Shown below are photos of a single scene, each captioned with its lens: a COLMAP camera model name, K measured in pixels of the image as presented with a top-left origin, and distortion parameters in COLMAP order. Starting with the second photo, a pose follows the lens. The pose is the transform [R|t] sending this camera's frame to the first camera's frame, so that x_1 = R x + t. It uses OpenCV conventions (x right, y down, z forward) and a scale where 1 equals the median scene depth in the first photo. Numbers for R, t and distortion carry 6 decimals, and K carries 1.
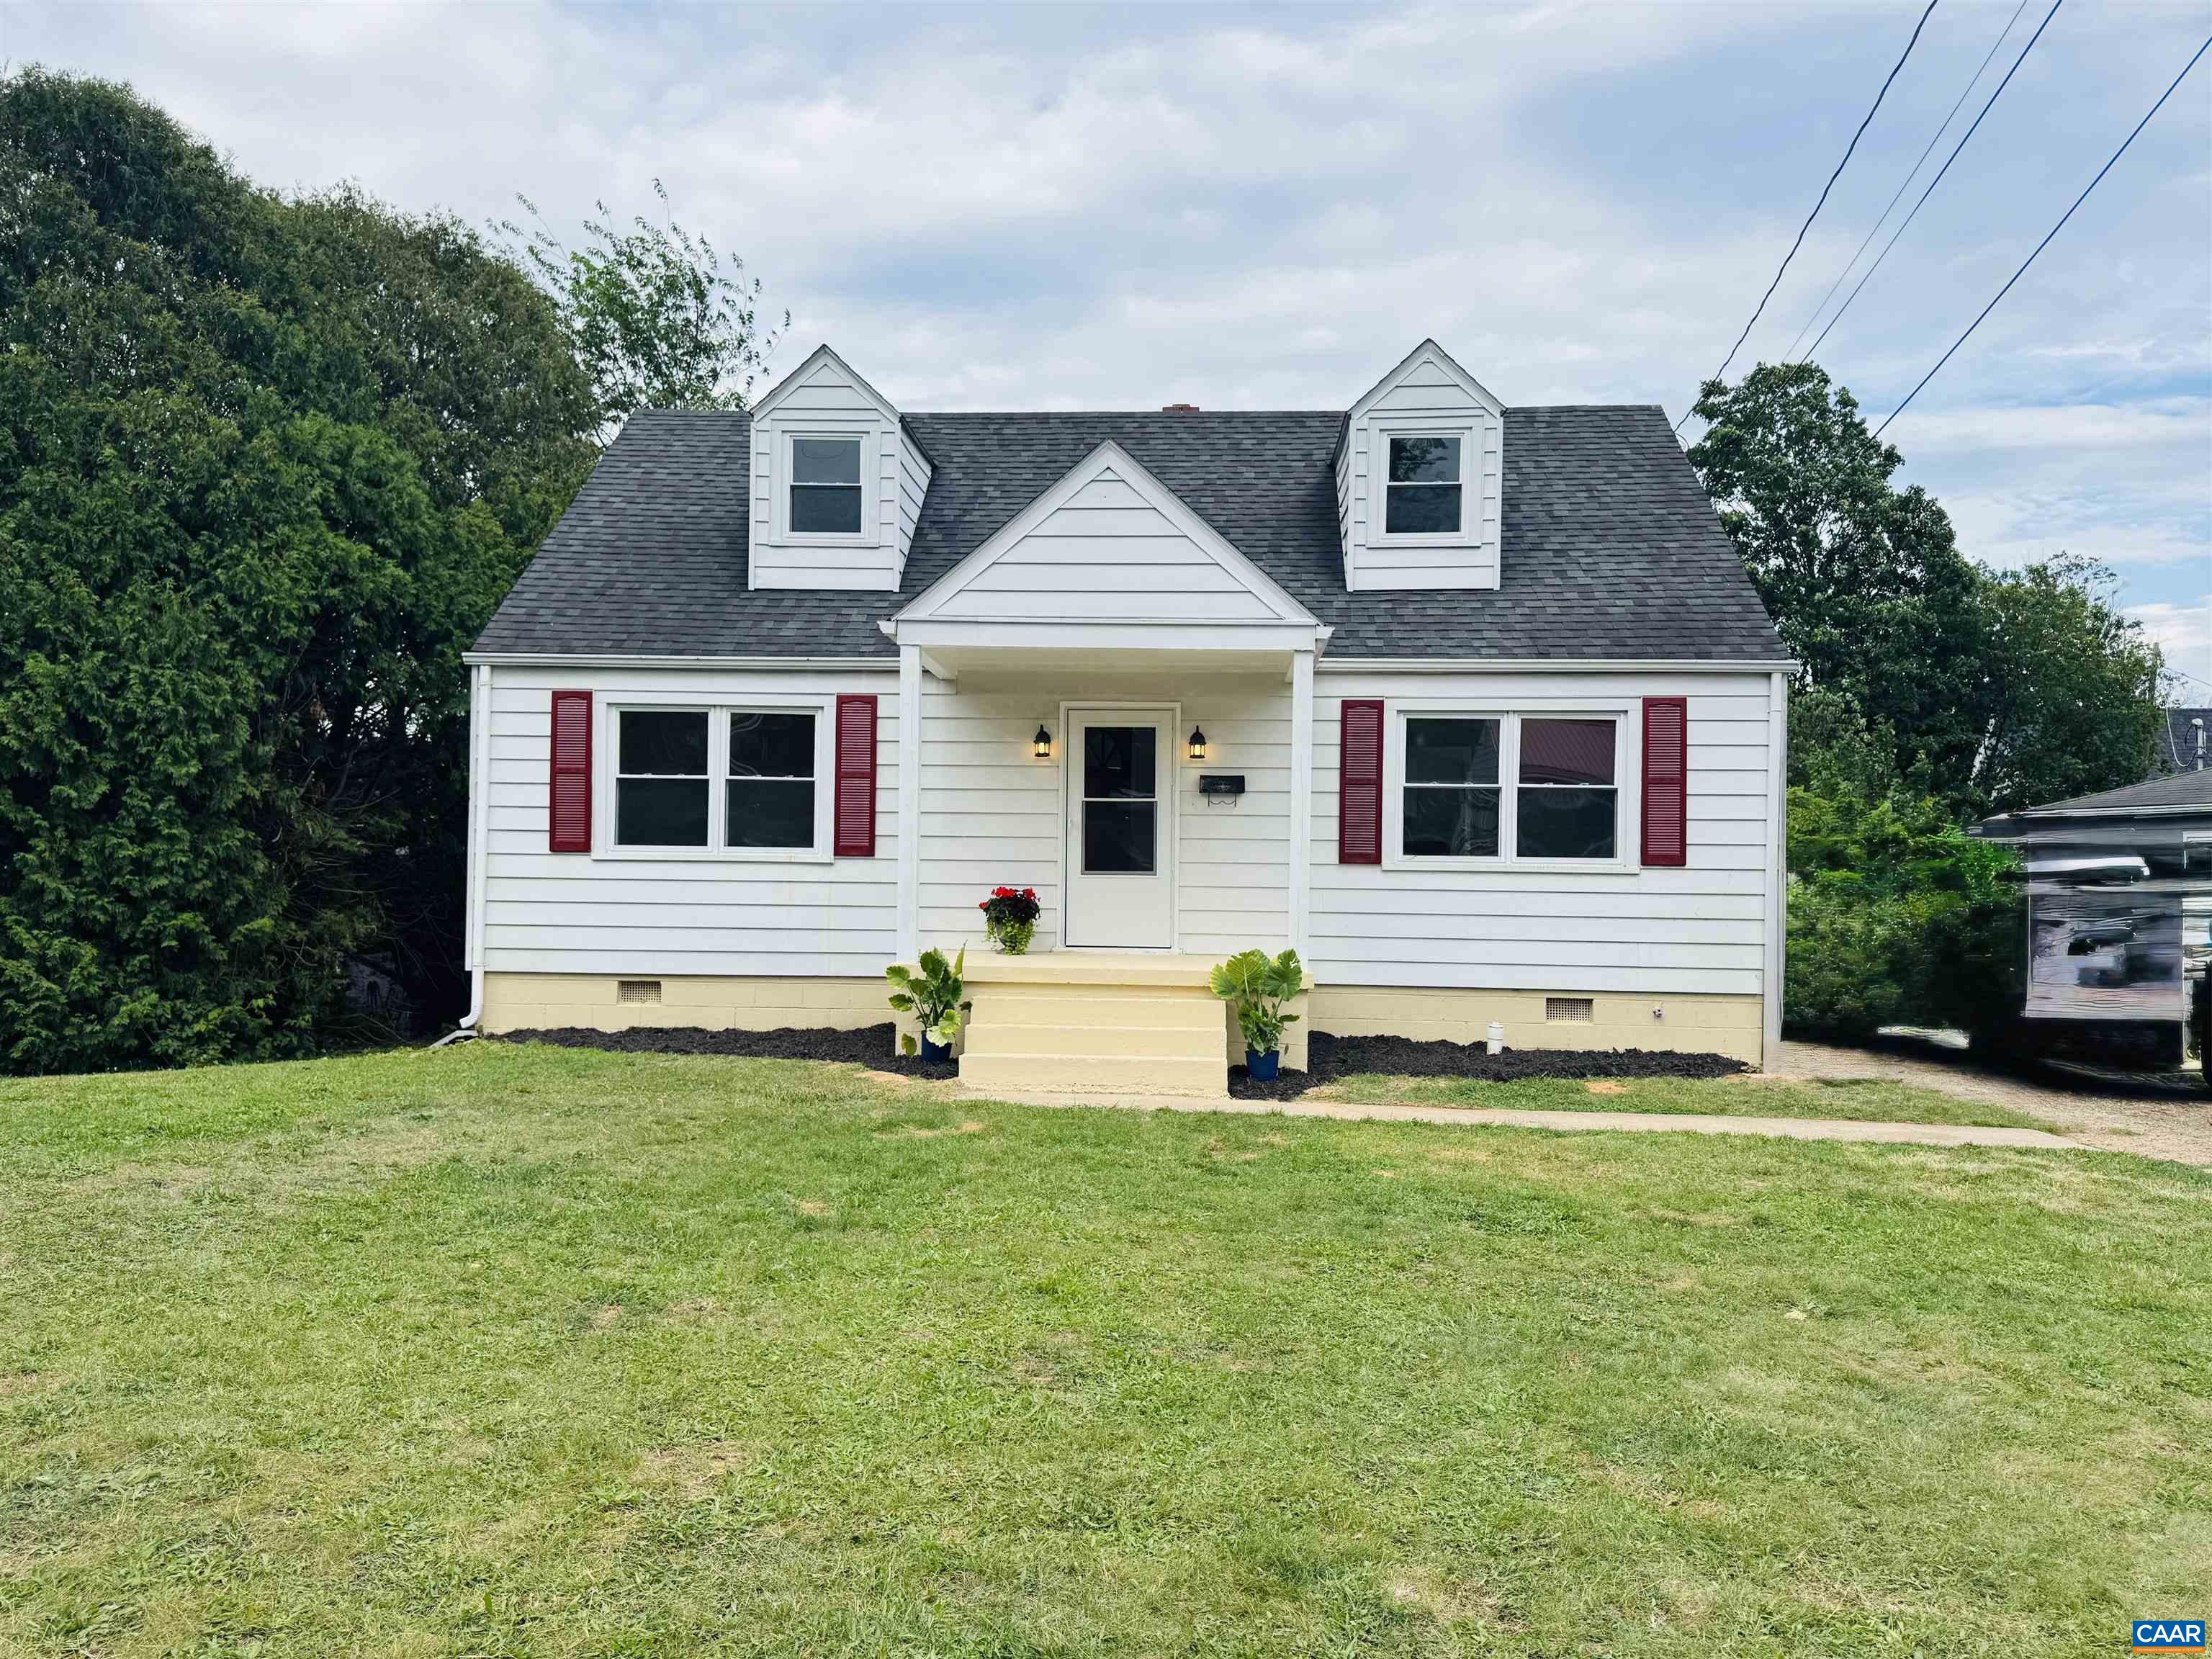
lens RADIAL K [[1554.3, 0, 1106.0], [0, 1554.3, 829.5], [0, 0, 1]] dist [0.127078, -0.166900]
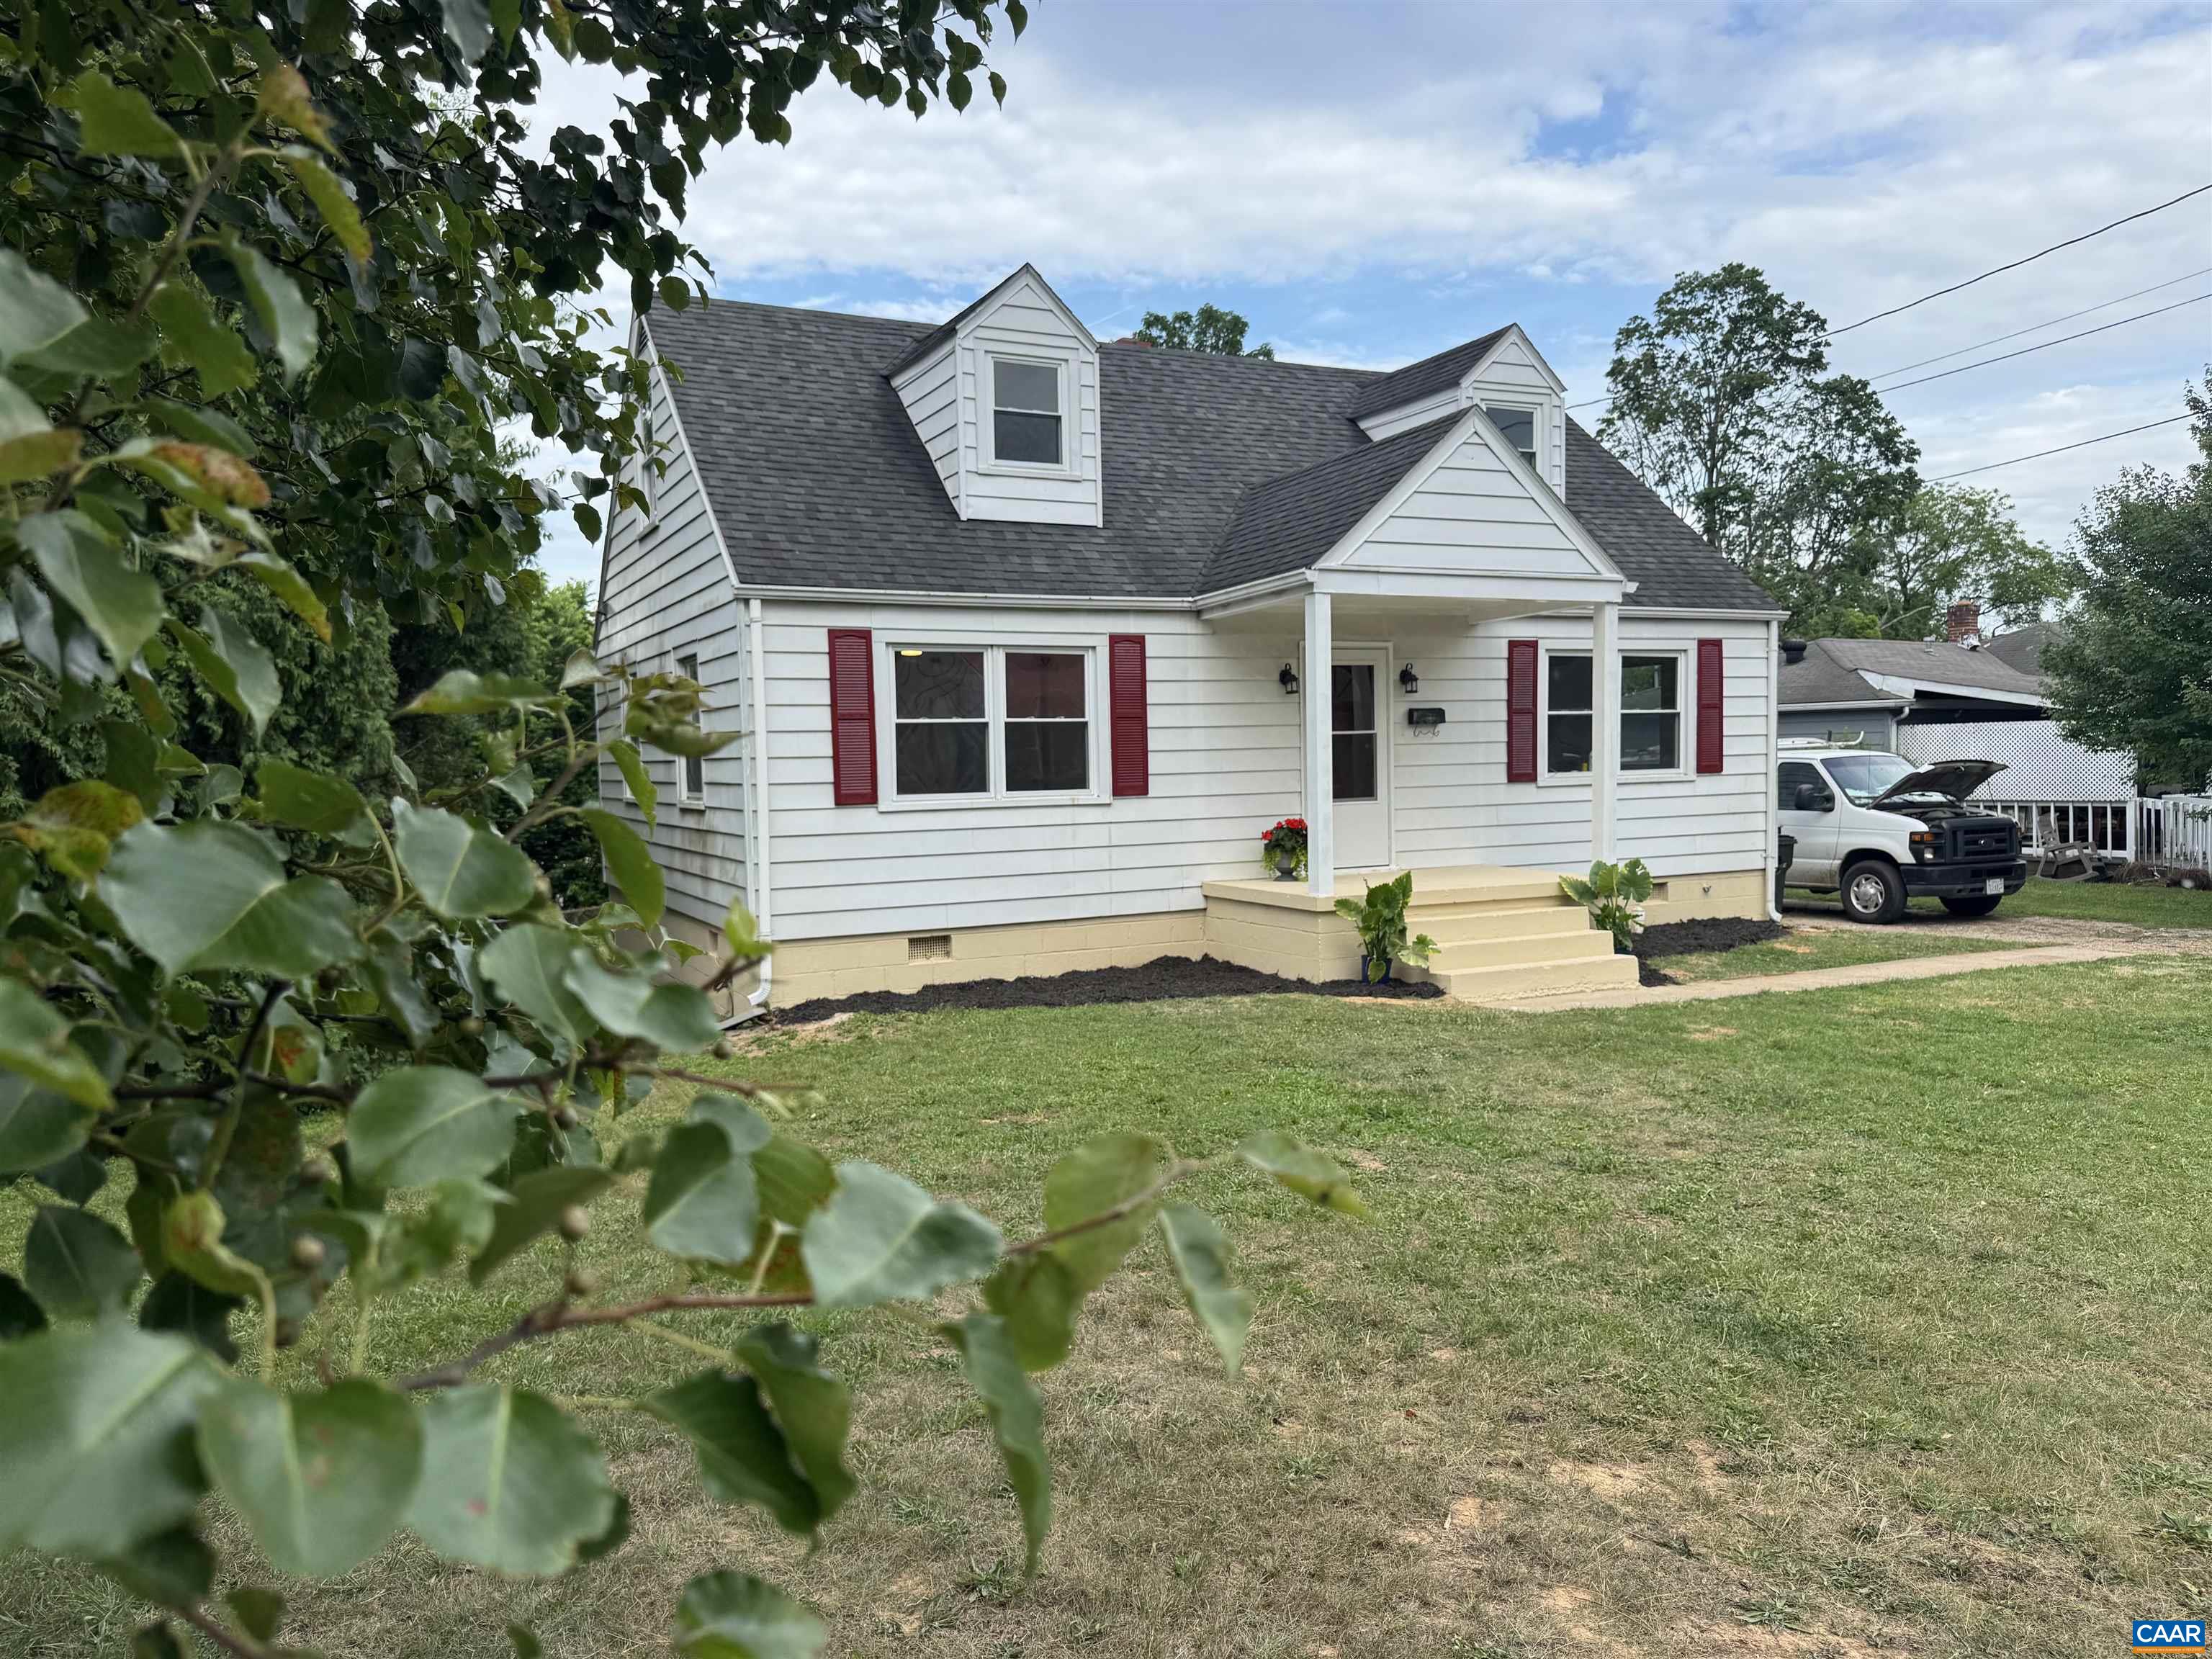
lens RADIAL K [[1561.5, 0, 1106.6], [0, 1561.5, 842.8], [0, 0, 1]] dist [0.116977, -0.163866]
pose [[0.868252, -0.060668, 0.492400, -0.675034], [0.025464, 0.996636, 0.077894, -0.031716], [-0.495470, -0.055093, 0.866876, 0.129989]]
